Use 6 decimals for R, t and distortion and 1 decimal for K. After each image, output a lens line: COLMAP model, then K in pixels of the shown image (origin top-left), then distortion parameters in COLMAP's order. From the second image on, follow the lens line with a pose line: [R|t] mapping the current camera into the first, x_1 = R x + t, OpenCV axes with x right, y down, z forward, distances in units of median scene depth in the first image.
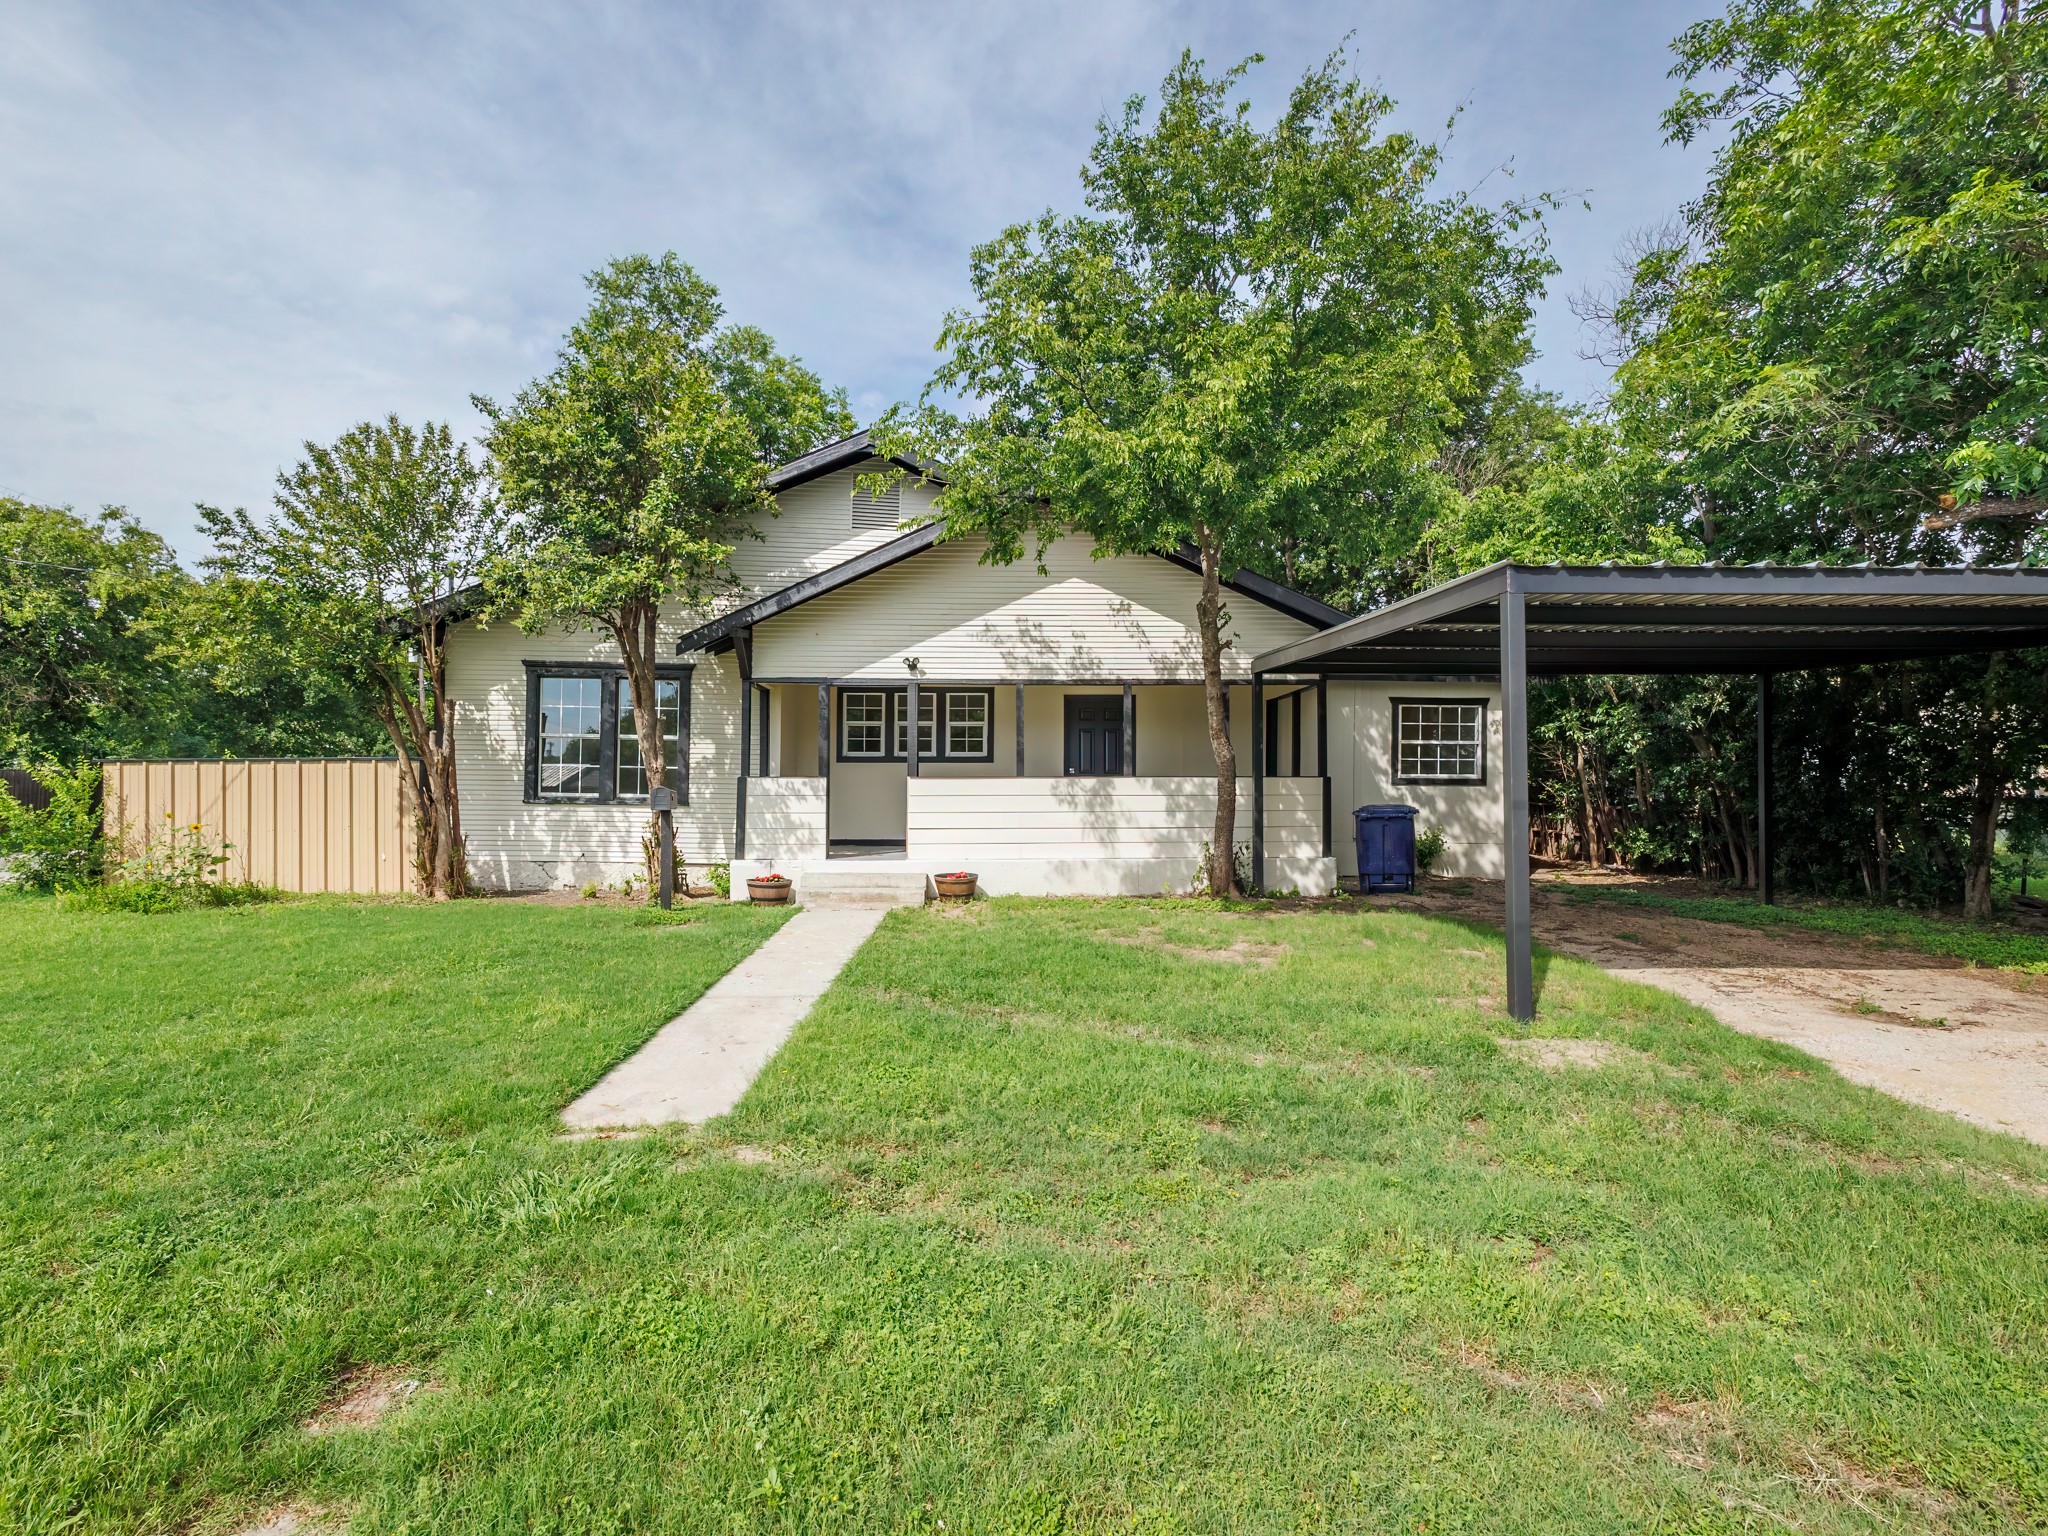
lens RADIAL K [[1058.0, 0, 1024.0], [0, 1058.0, 768.0], [0, 0, 1]] dist [0.021683, -0.007672]
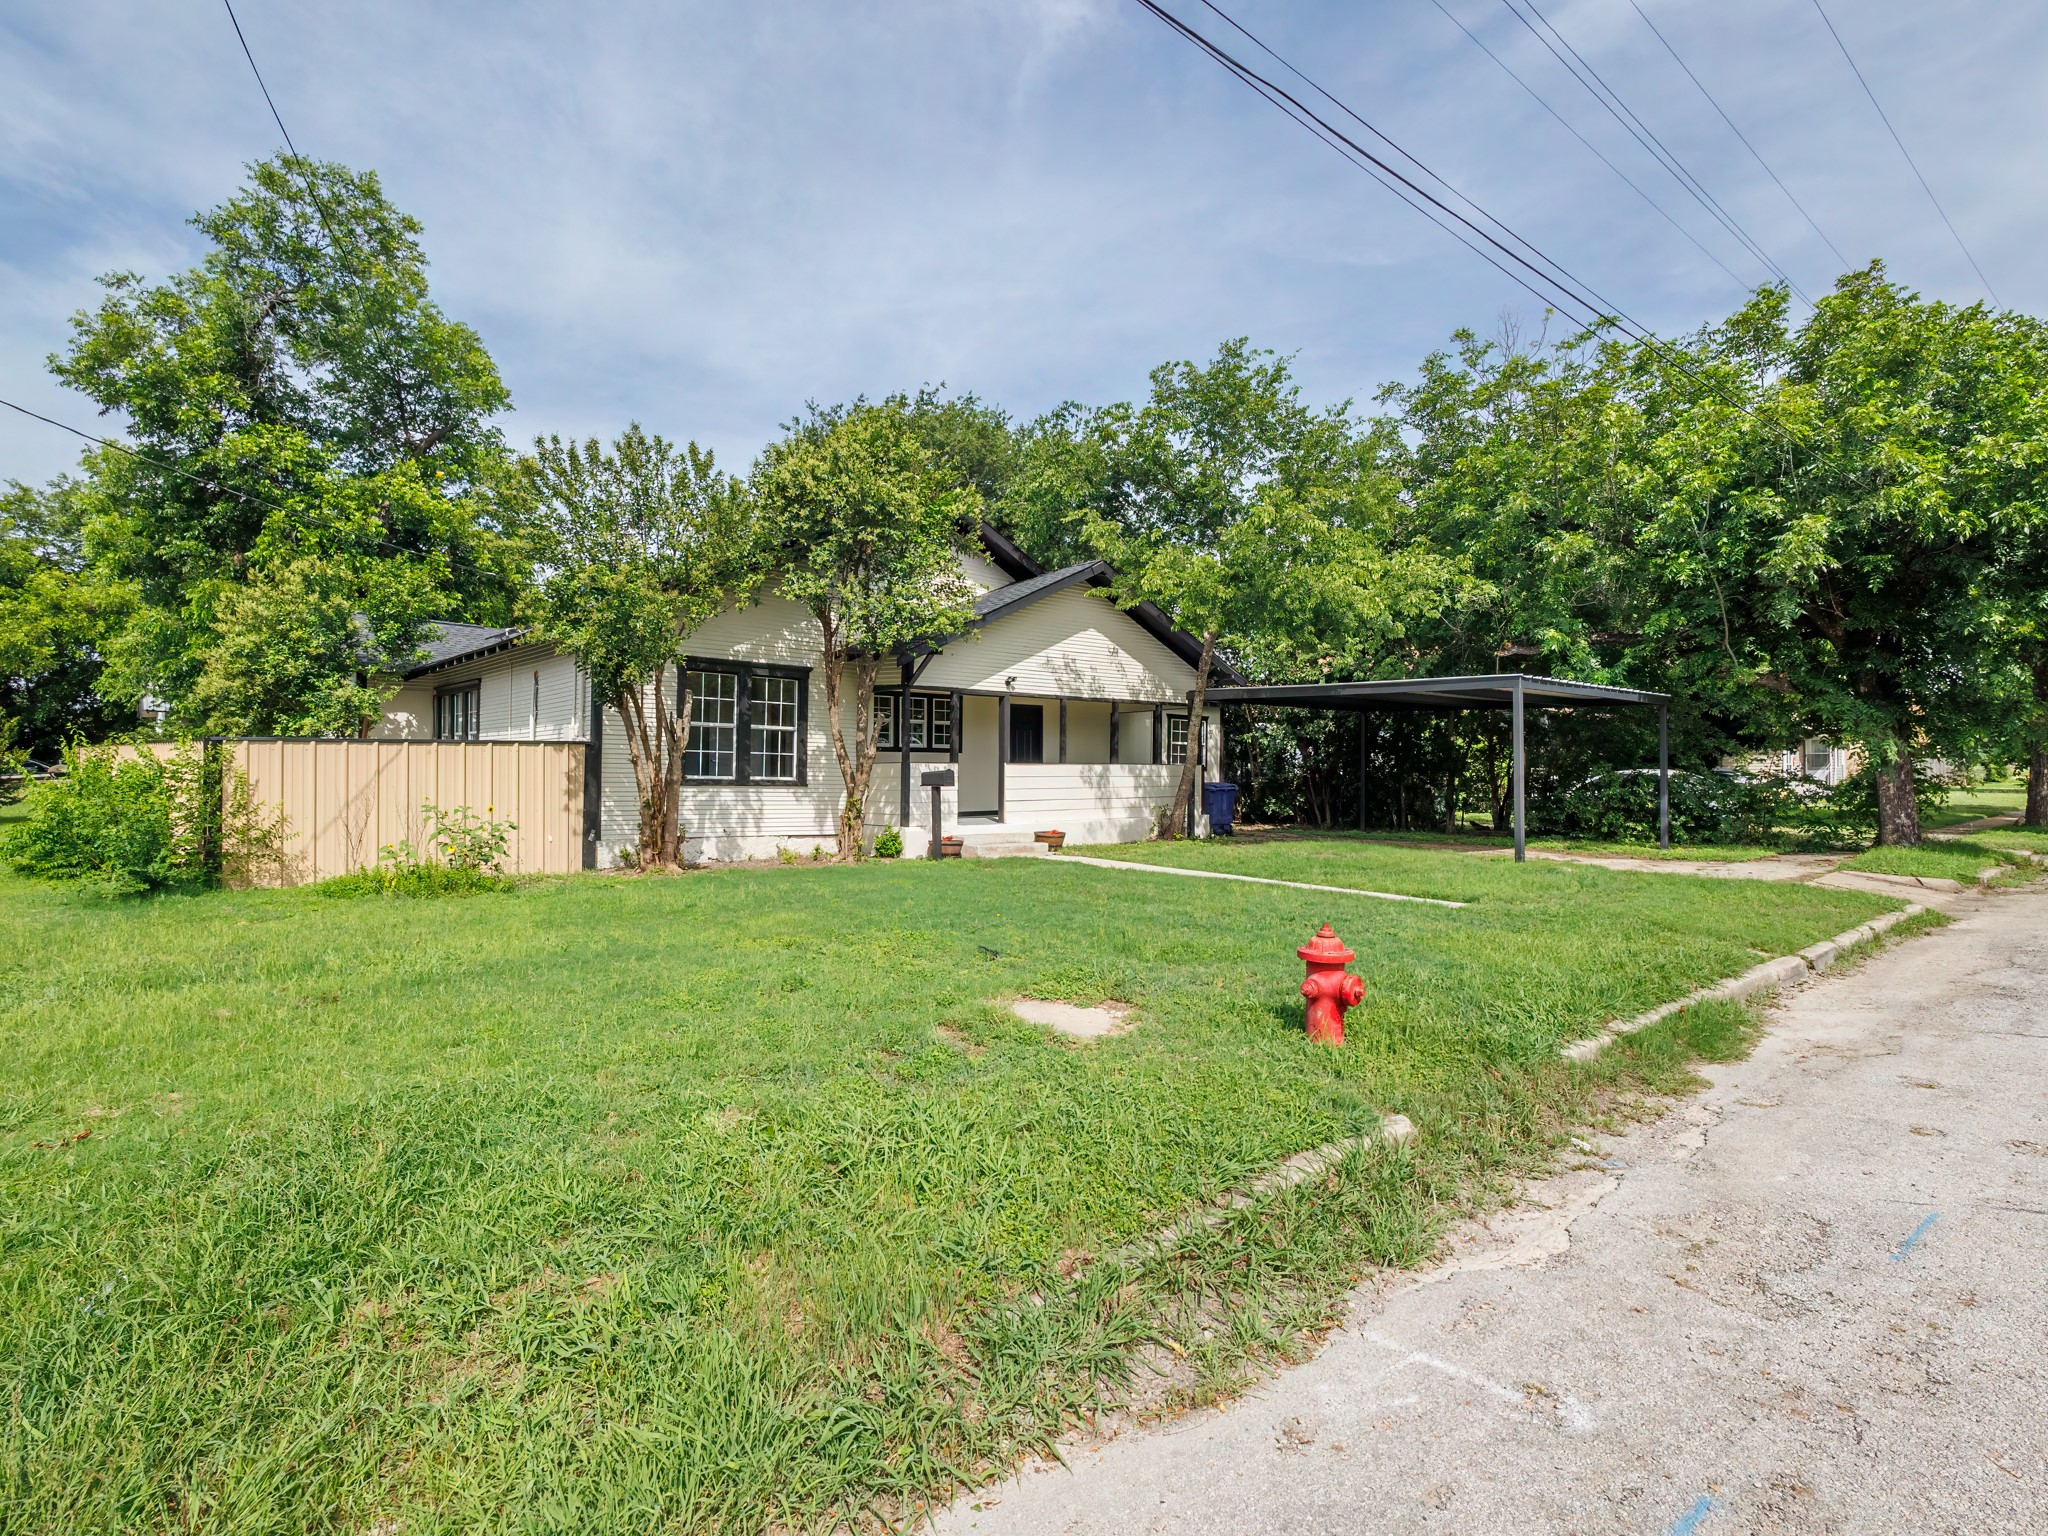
lens RADIAL K [[1058.0, 0, 1024.0], [0, 1058.0, 768.0], [0, 0, 1]] dist [0.021683, -0.007672]
pose [[0.778064, 0.003278, 0.628176, -0.938442], [-0.009295, 0.999937, 0.006295, 0.005458], [-0.628116, -0.010737, 0.778046, -0.078055]]
